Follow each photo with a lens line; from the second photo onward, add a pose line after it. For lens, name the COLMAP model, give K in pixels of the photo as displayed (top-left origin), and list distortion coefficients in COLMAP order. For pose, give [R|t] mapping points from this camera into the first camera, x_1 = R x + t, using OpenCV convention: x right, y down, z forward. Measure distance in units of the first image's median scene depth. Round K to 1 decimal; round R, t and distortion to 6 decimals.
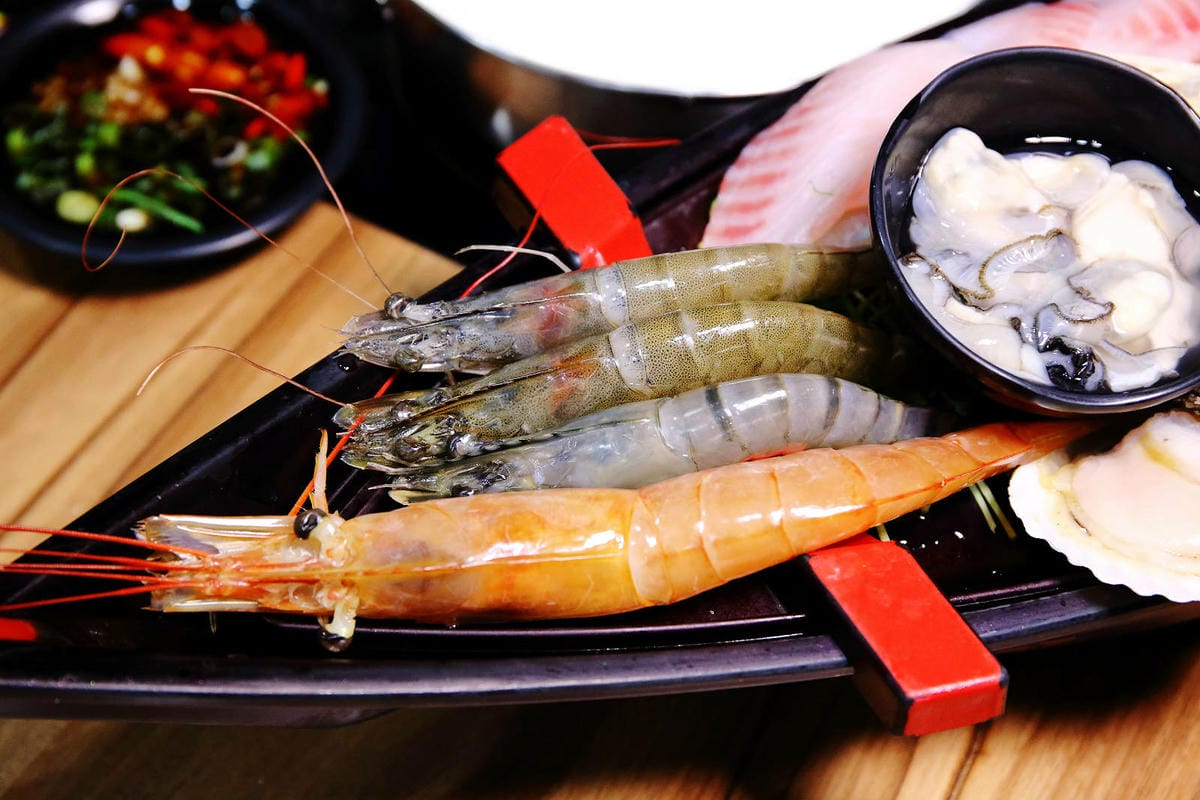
lens RADIAL K [[2293.9, 0, 600.0], [0, 2293.9, 400.0], [0, 0, 1]] dist [0.022529, 0.466679]
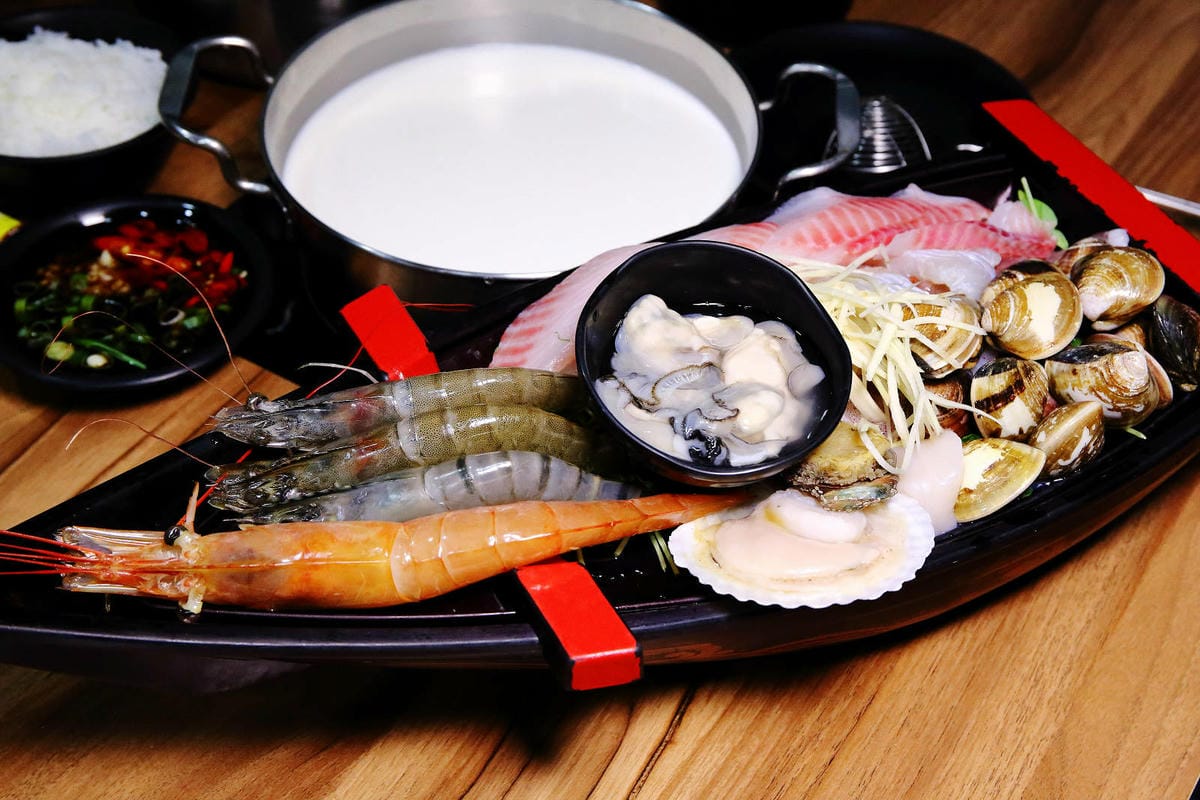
lens RADIAL K [[2031.4, 0, 599.9], [0, 2031.4, 361.9], [0, 0, 1]] dist [0.017409, 0.281365]
pose [[0.999627, 0.027076, -0.003657, 0.137317], [-0.027322, 0.990567, -0.134276, 0.103589], [-0.000013, 0.134326, 0.990937, -0.287453]]
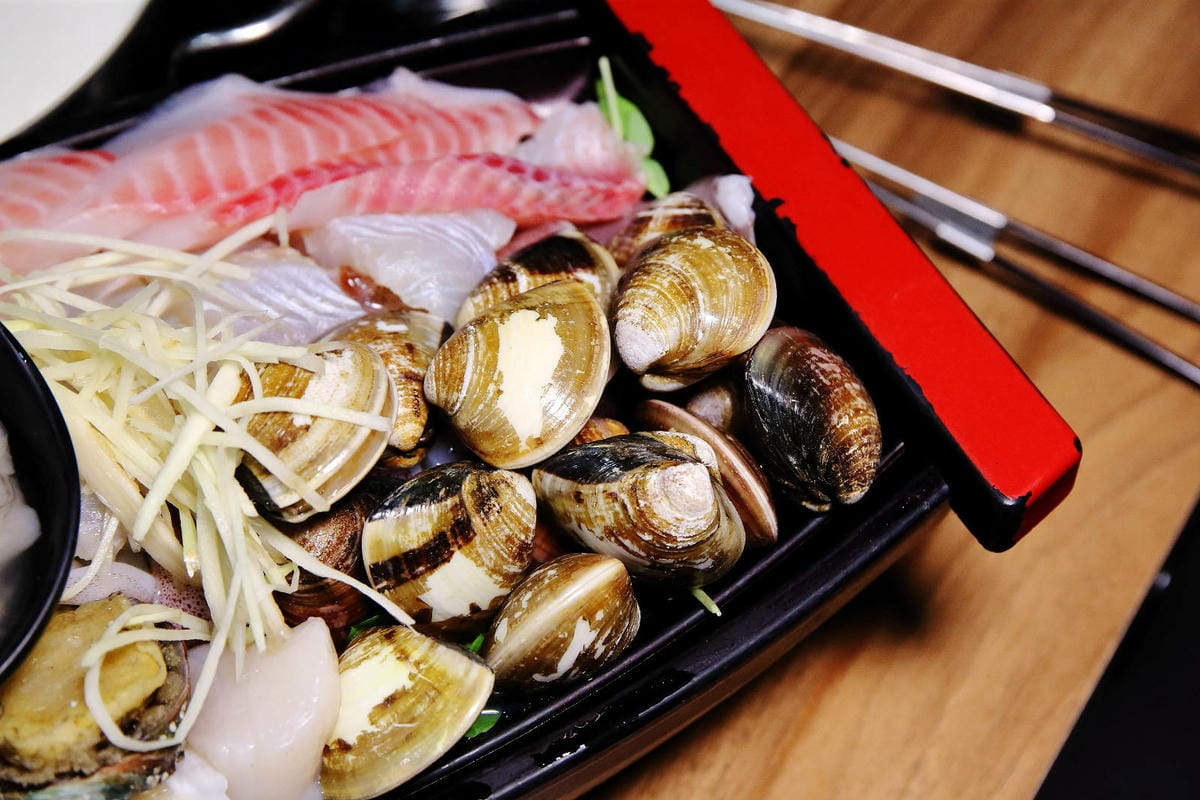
lens RADIAL K [[2323.2, 0, 600.0], [0, 2323.2, 400.0], [0, 0, 1]] dist [-0.008115, 0.124257]
pose [[0.998916, 0.035121, 0.030539, 0.436607], [-0.035399, 0.999336, 0.008629, -0.125802], [-0.030216, -0.009700, 0.999496, 0.268613]]
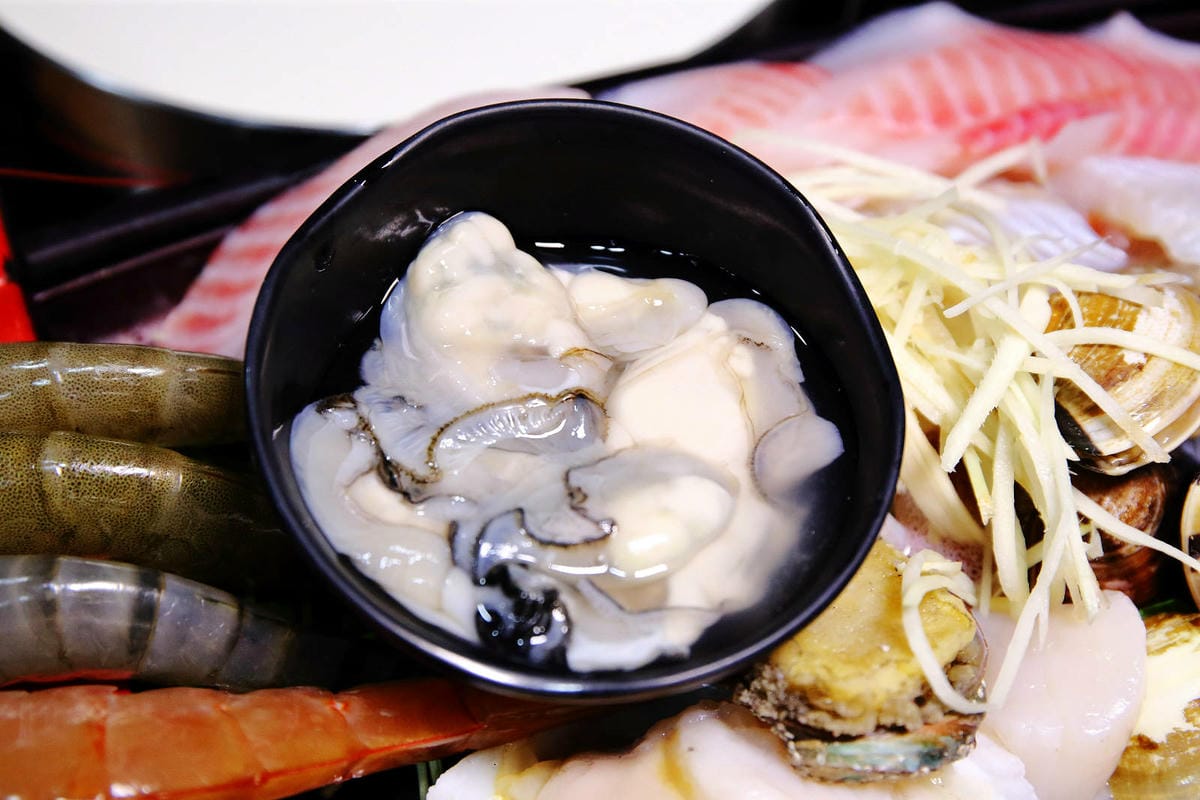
lens RADIAL K [[2293.9, 0, 600.0], [0, 2293.9, 400.0], [0, 0, 1]] dist [0.022529, 0.466679]
pose [[0.988049, 0.139400, -0.065780, 0.252708], [-0.141348, 0.989620, -0.025937, -0.057197], [0.061481, 0.034925, 0.997497, 0.382608]]
